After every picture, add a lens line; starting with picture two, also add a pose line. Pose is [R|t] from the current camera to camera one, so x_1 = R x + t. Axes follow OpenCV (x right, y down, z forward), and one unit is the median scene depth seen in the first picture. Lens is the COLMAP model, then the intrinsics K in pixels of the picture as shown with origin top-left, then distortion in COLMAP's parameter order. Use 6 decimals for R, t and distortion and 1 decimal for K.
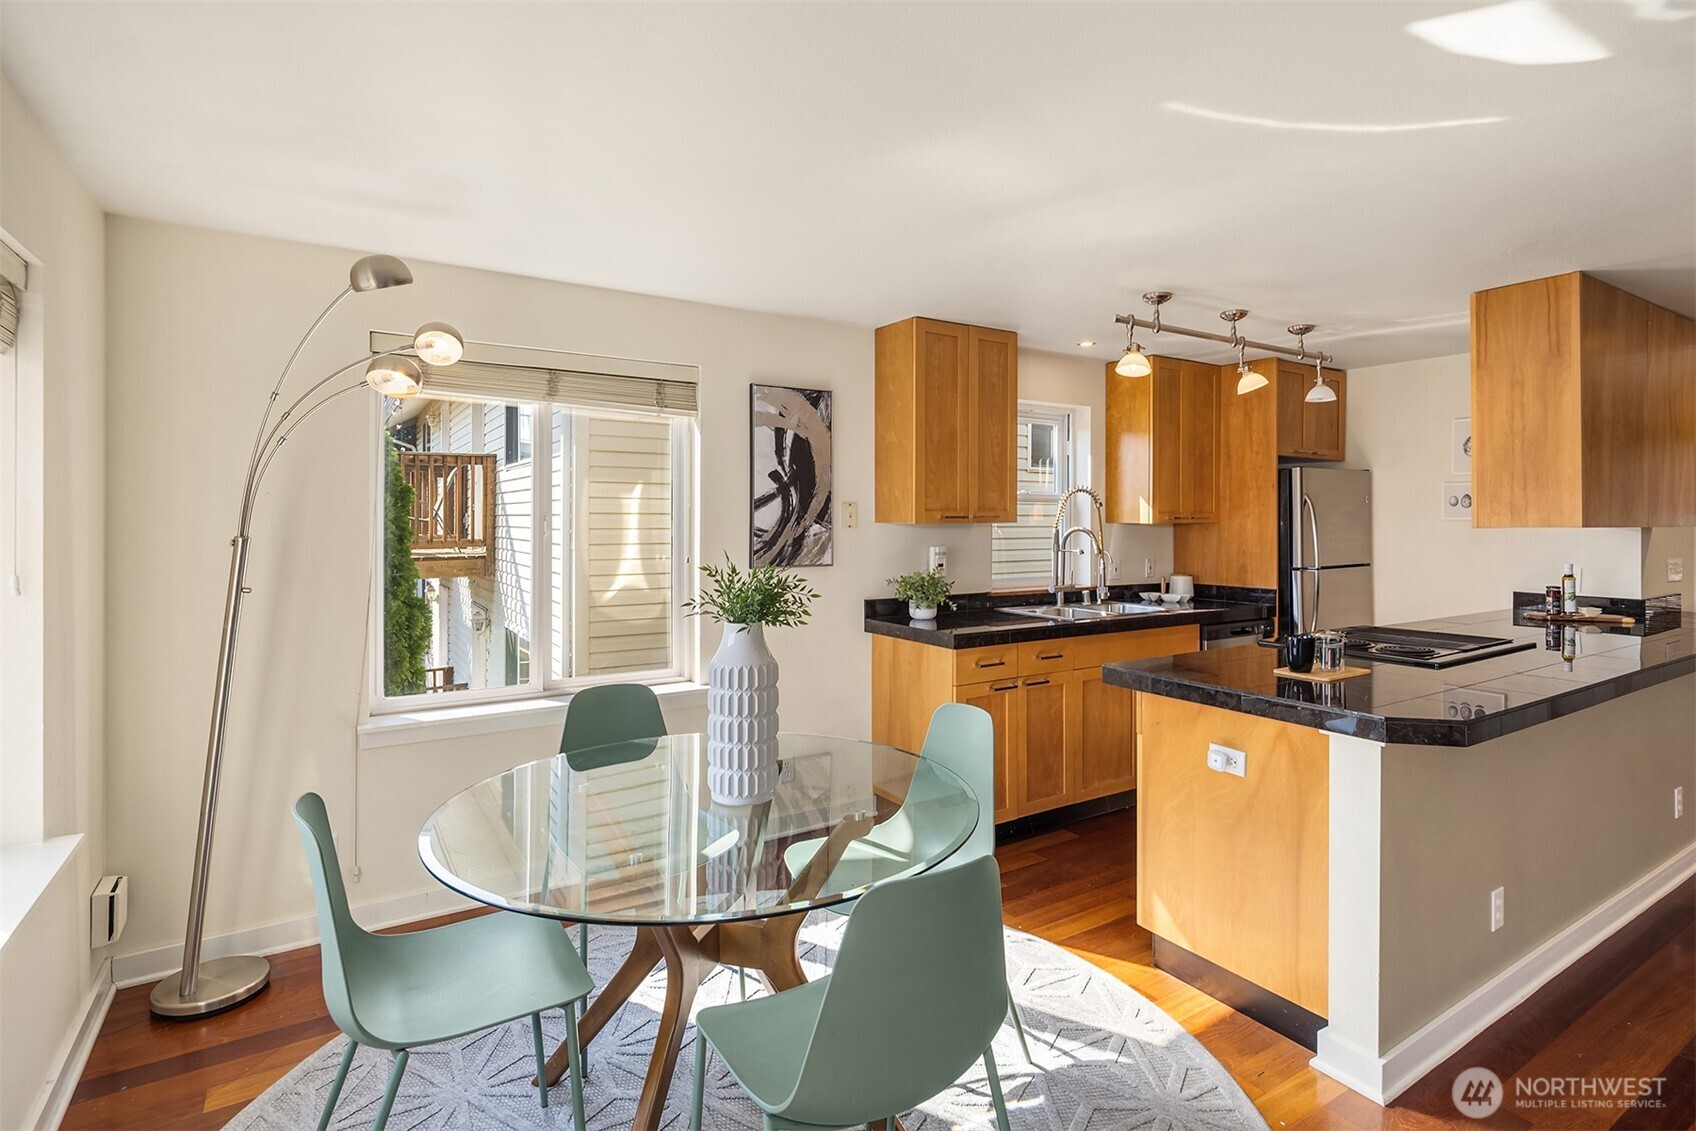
lens RADIAL K [[838.6, 0, 851.6], [0, 838.6, 518.8], [0, 0, 1]] dist [-0.000322, -0.000003]
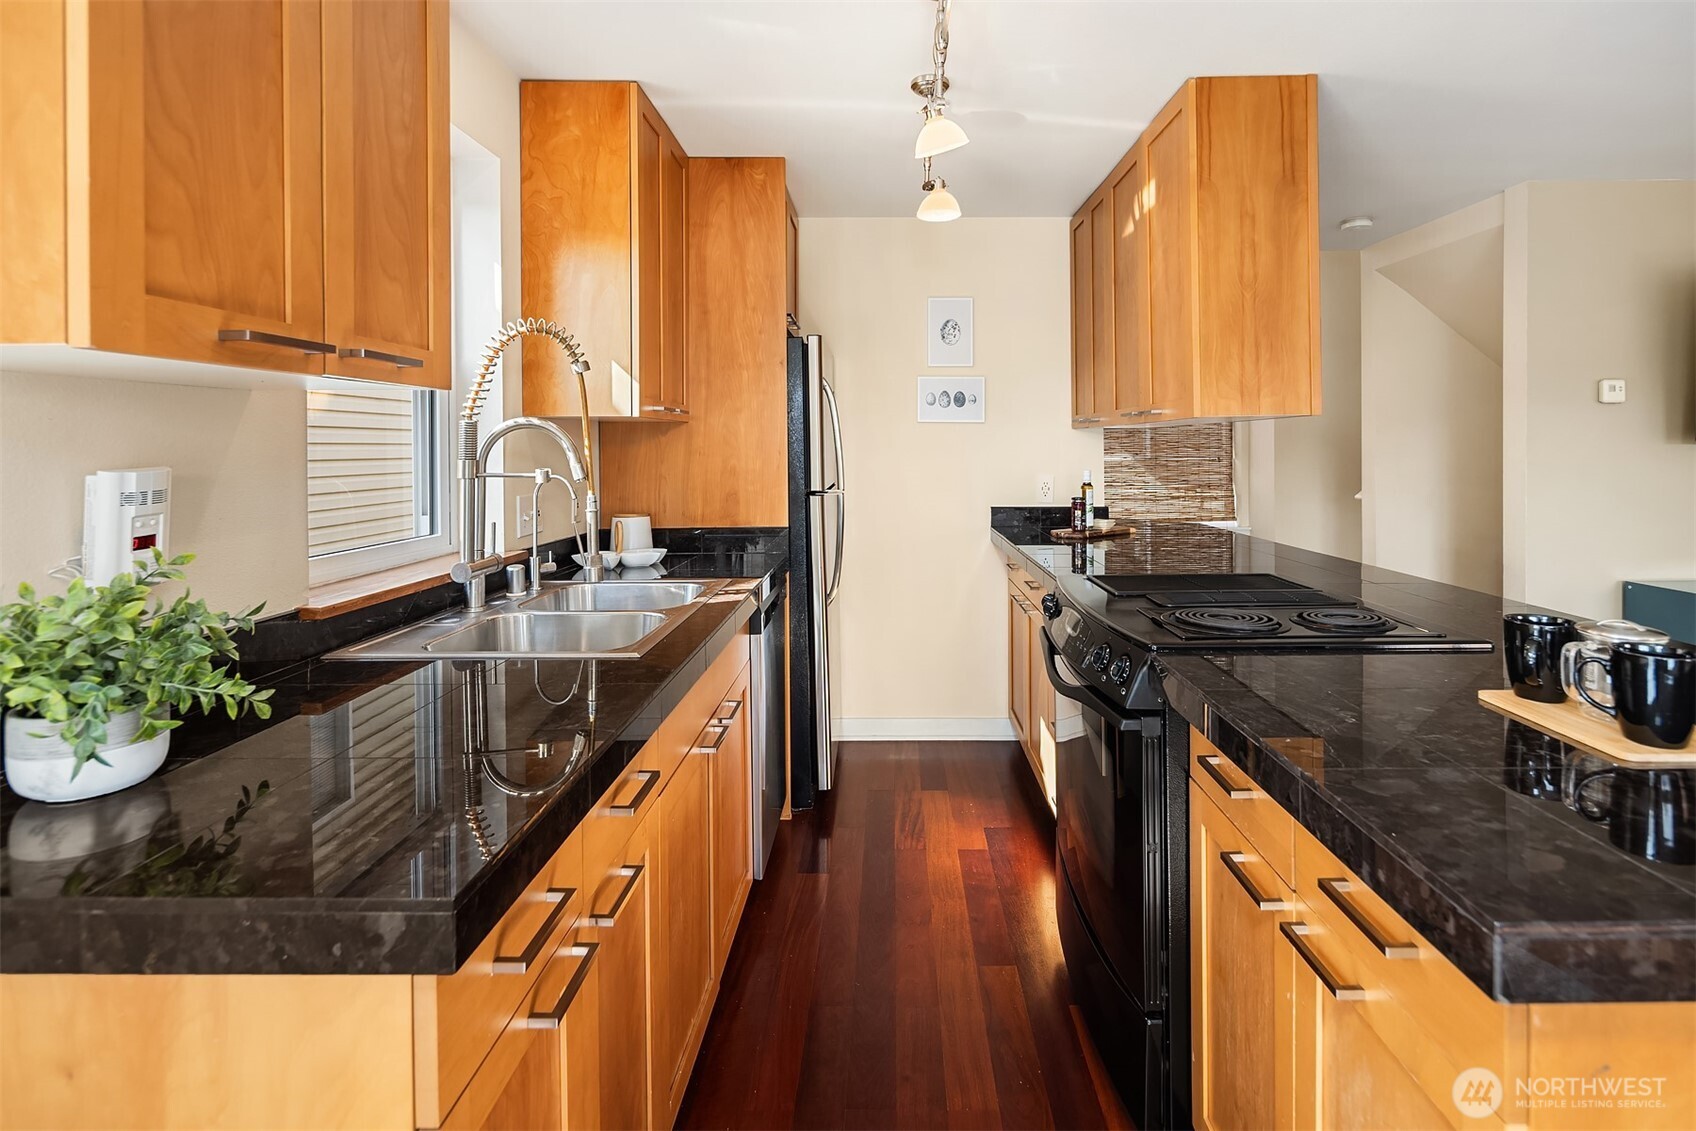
lens RADIAL K [[830.9, 0, 852.2], [0, 830.9, 455.6], [0, 0, 1]] dist [0.000253, -0.000316]
pose [[0.543221, -0.009823, 0.839533, 0.009212], [0.004620, 0.999951, 0.008710, 0.028932], [-0.839577, -0.000853, 0.543240, 0.709423]]
